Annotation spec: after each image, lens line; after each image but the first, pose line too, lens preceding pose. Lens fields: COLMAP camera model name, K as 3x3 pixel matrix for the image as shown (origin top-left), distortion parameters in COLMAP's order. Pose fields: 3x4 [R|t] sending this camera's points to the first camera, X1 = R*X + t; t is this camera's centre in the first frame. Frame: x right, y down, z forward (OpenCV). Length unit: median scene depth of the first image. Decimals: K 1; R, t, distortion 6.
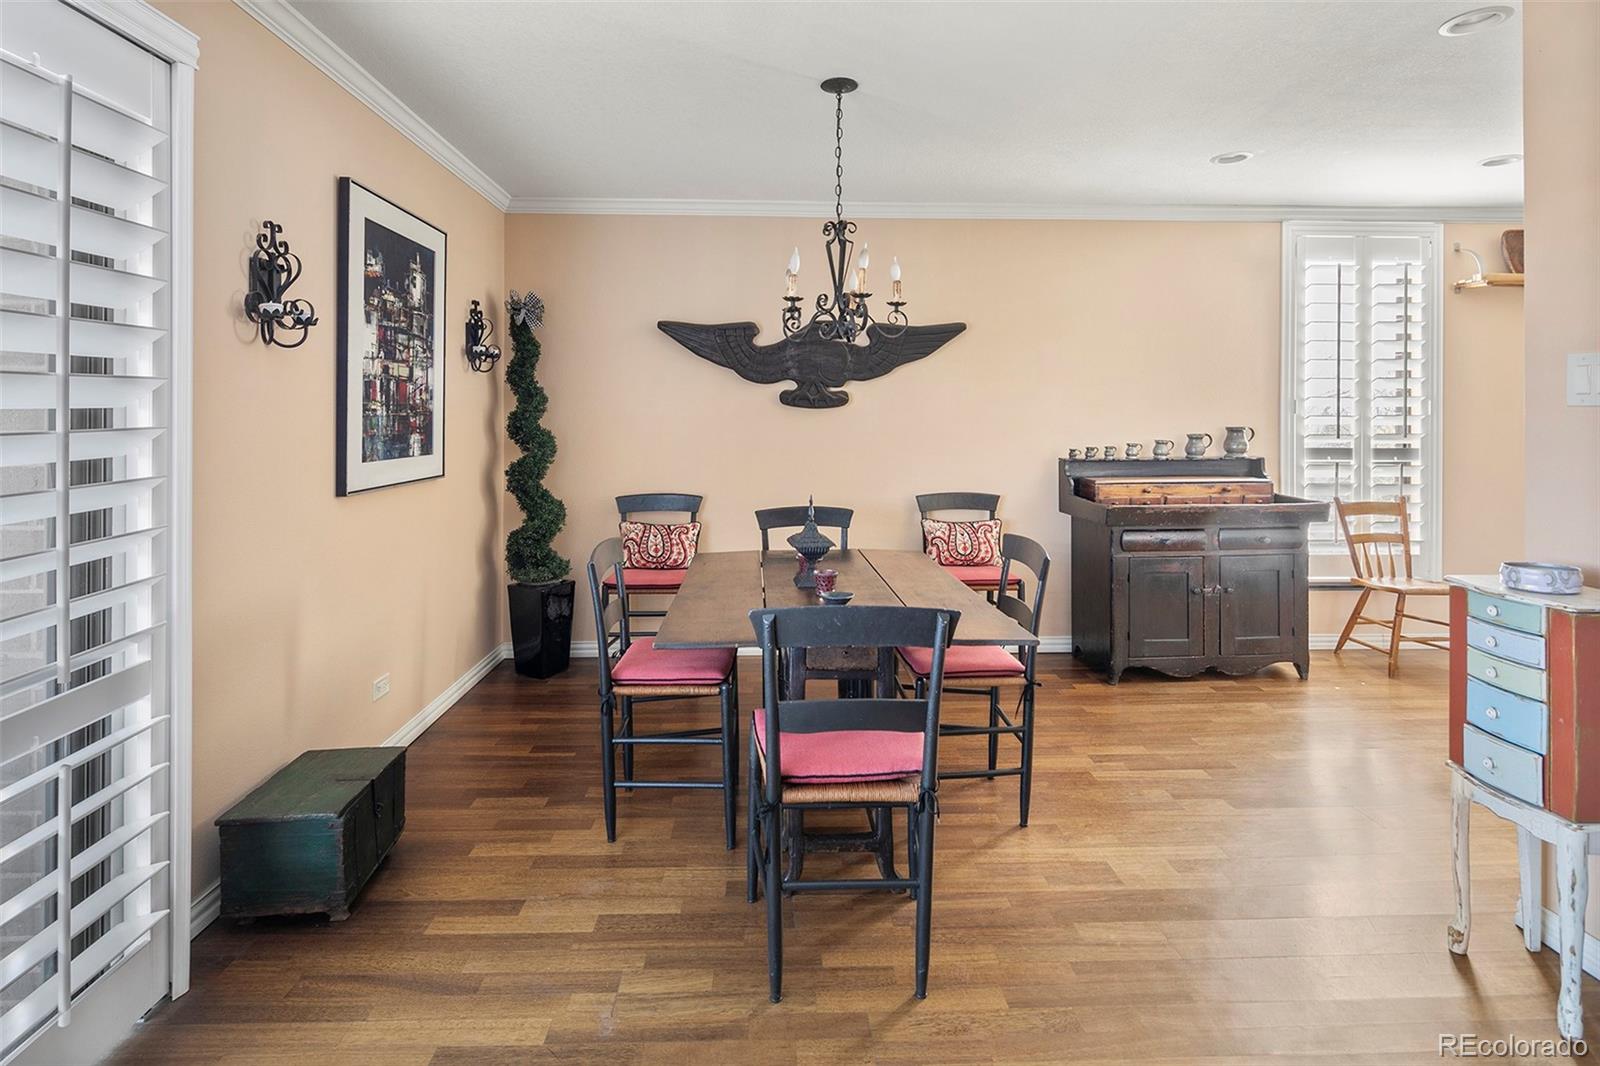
lens RADIAL K [[779.0, 0, 795.9], [0, 779.0, 419.2], [0, 0, 1]] dist [0.007336, -0.005556]
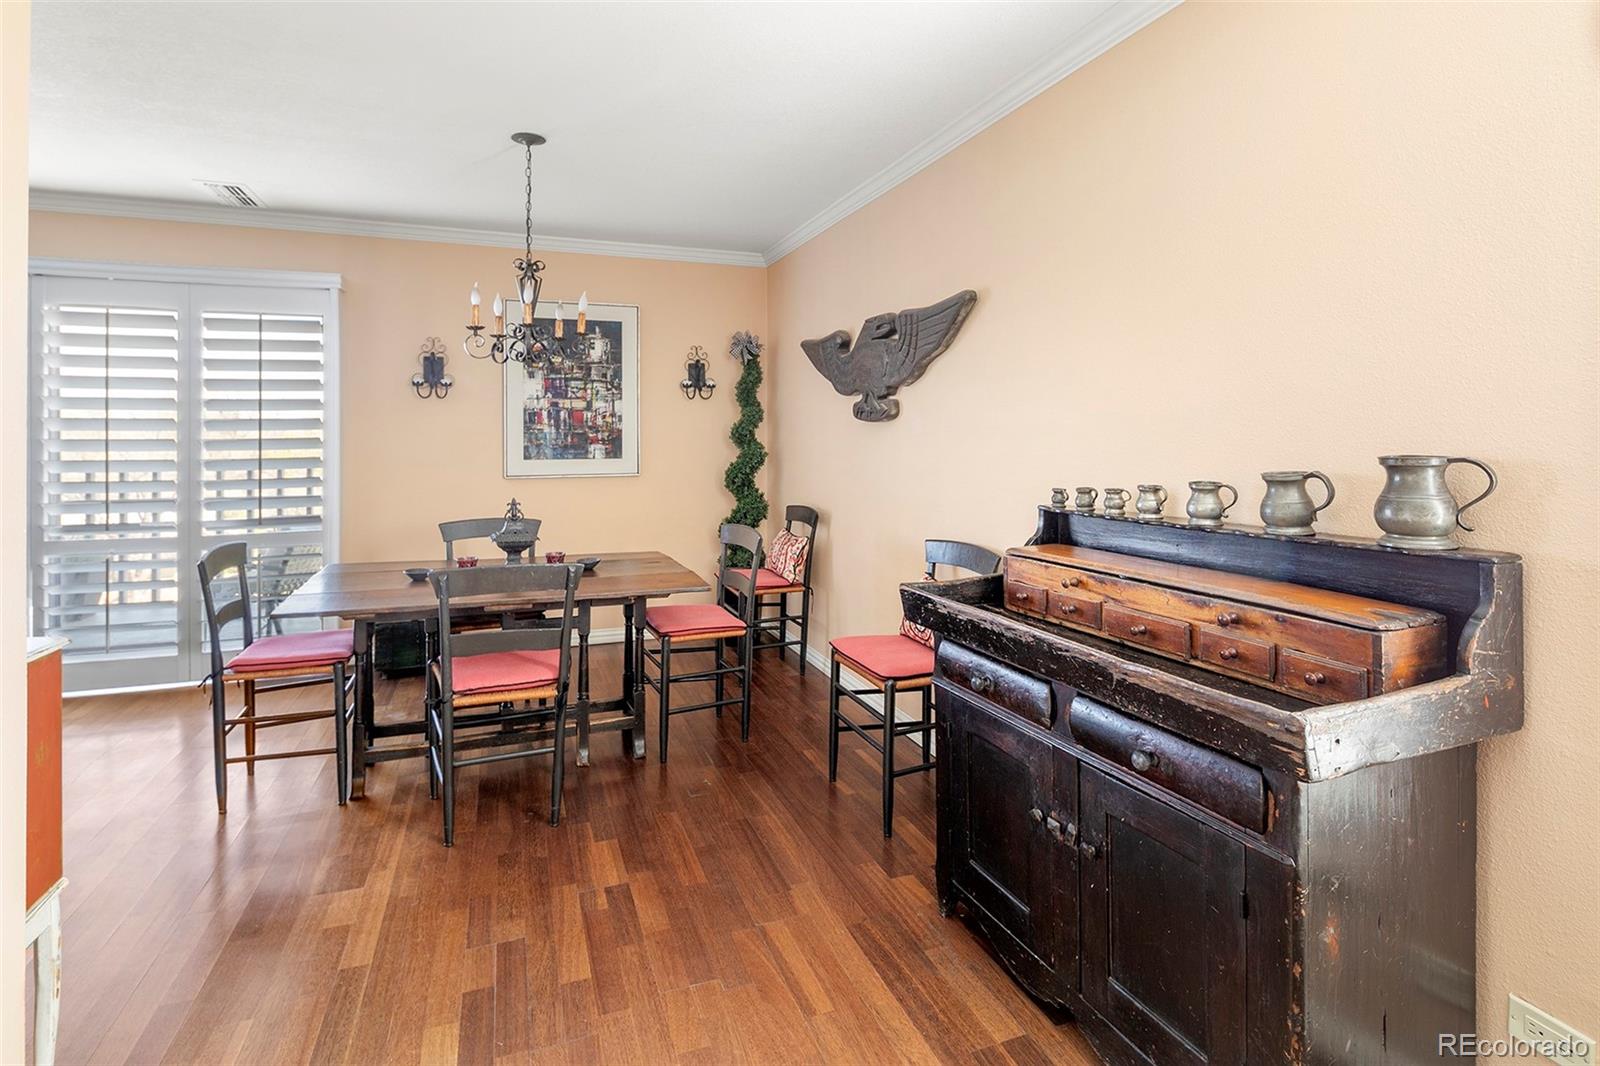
lens RADIAL K [[779.0, 0, 782.3], [0, 779.0, 430.8], [0, 0, 1]] dist [0.007336, -0.005556]
pose [[0.312935, -0.004072, -0.949766, 1.112108], [0.002909, 0.999990, -0.003329, -0.001294], [0.949770, -0.001721, 0.312943, 0.888622]]
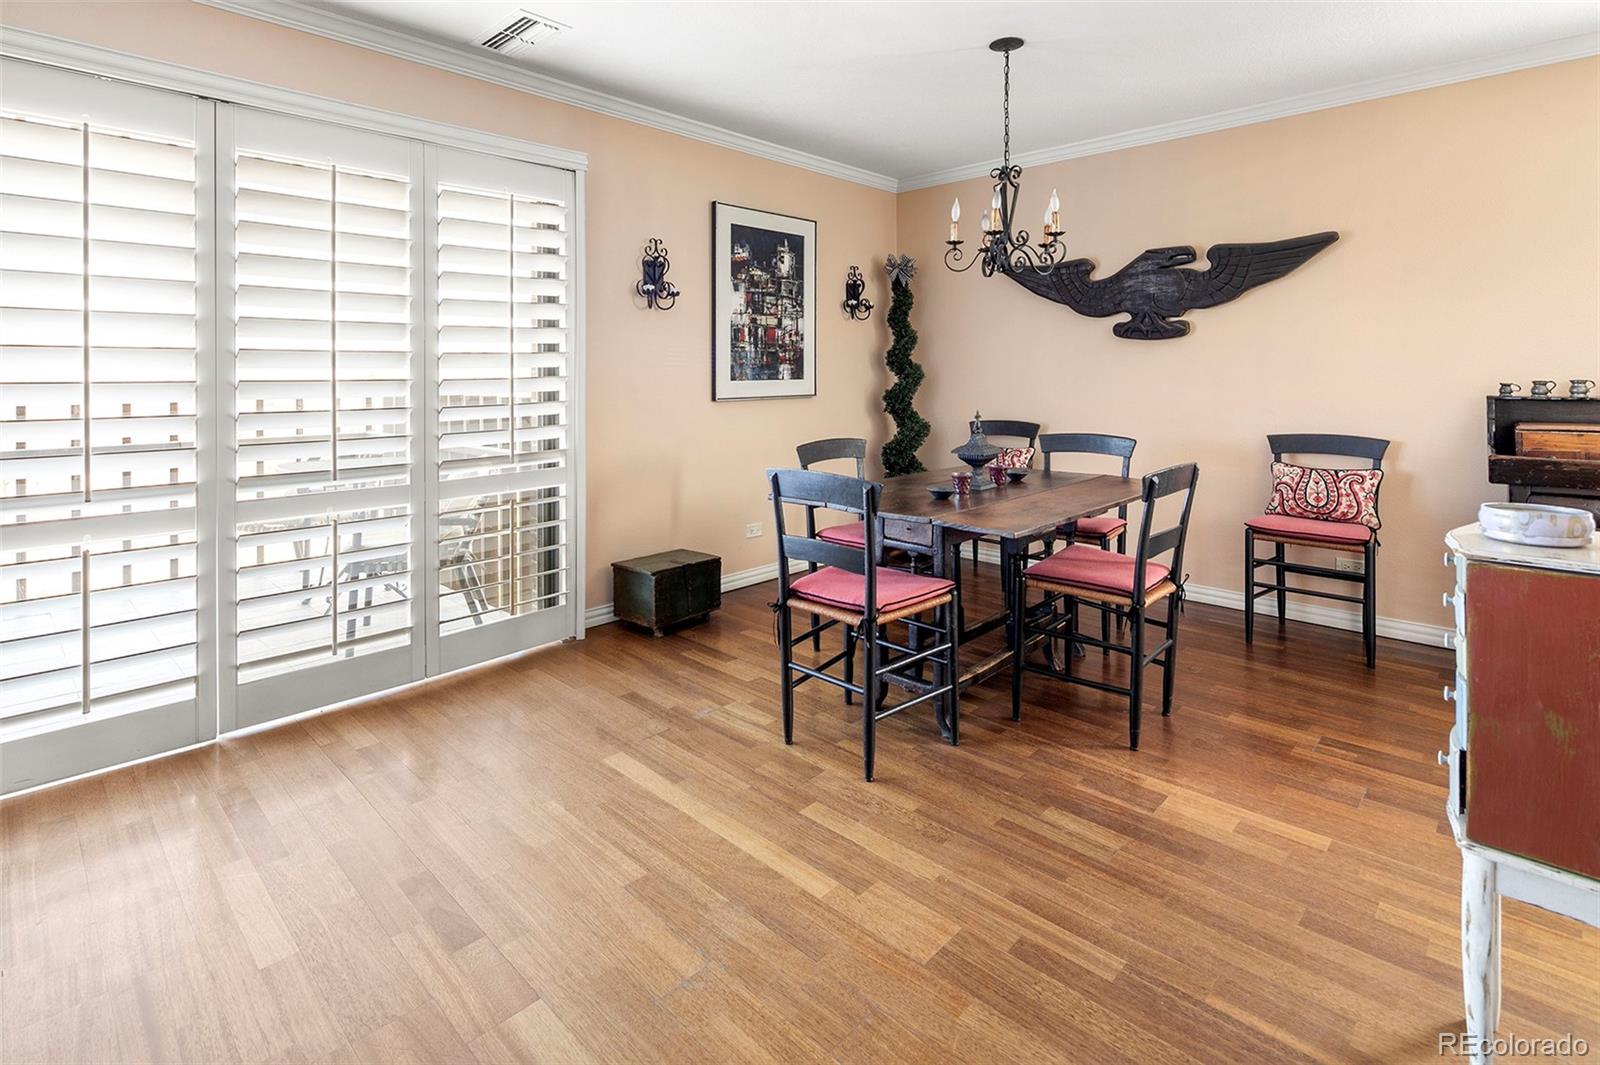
lens RADIAL K [[779.0, 0, 801.3], [0, 779.0, 373.6], [0, 0, 1]] dist [0.007336, -0.005556]
pose [[0.701855, -0.001257, -0.712318, 0.576862], [0.004300, 0.999988, 0.002473, 0.033571], [0.712306, -0.004798, 0.701852, 0.007491]]
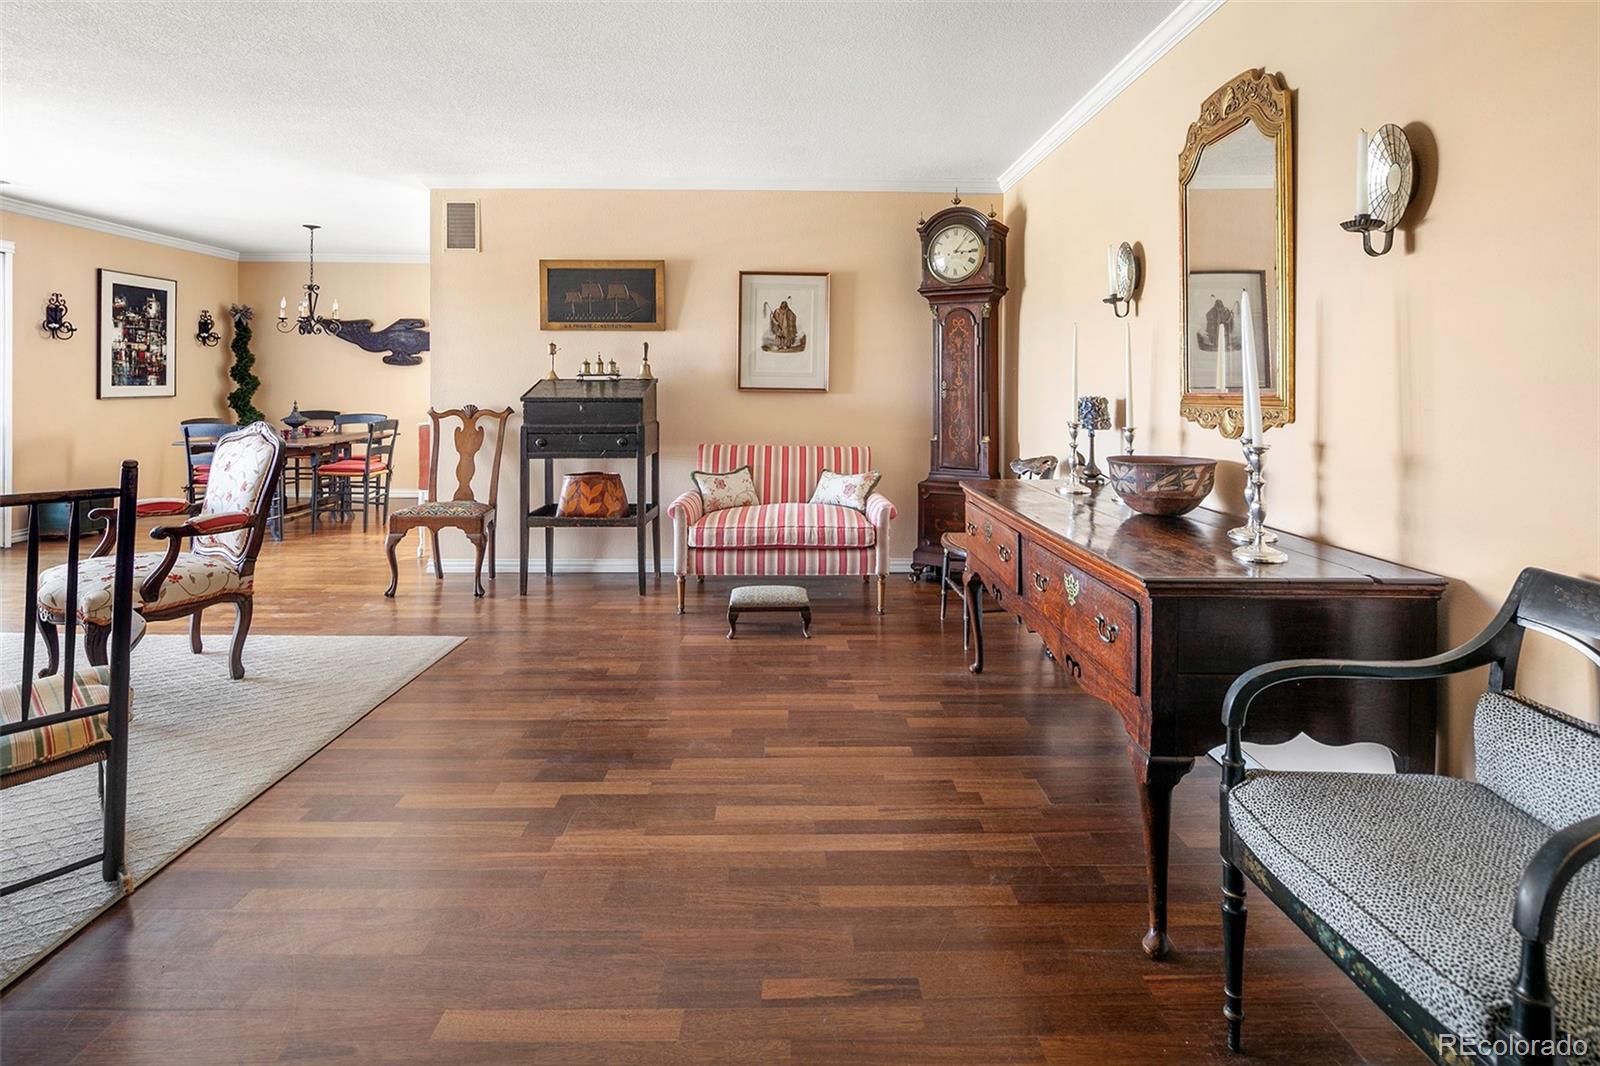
lens RADIAL K [[779.0, 0, 789.4], [0, 779.0, 387.9], [0, 0, 1]] dist [0.007336, -0.005556]
pose [[0.999686, 0.005628, -0.024410, 1.395346], [-0.005454, 0.999959, 0.007175, 0.029559], [0.024450, -0.007039, 0.999676, -1.184750]]
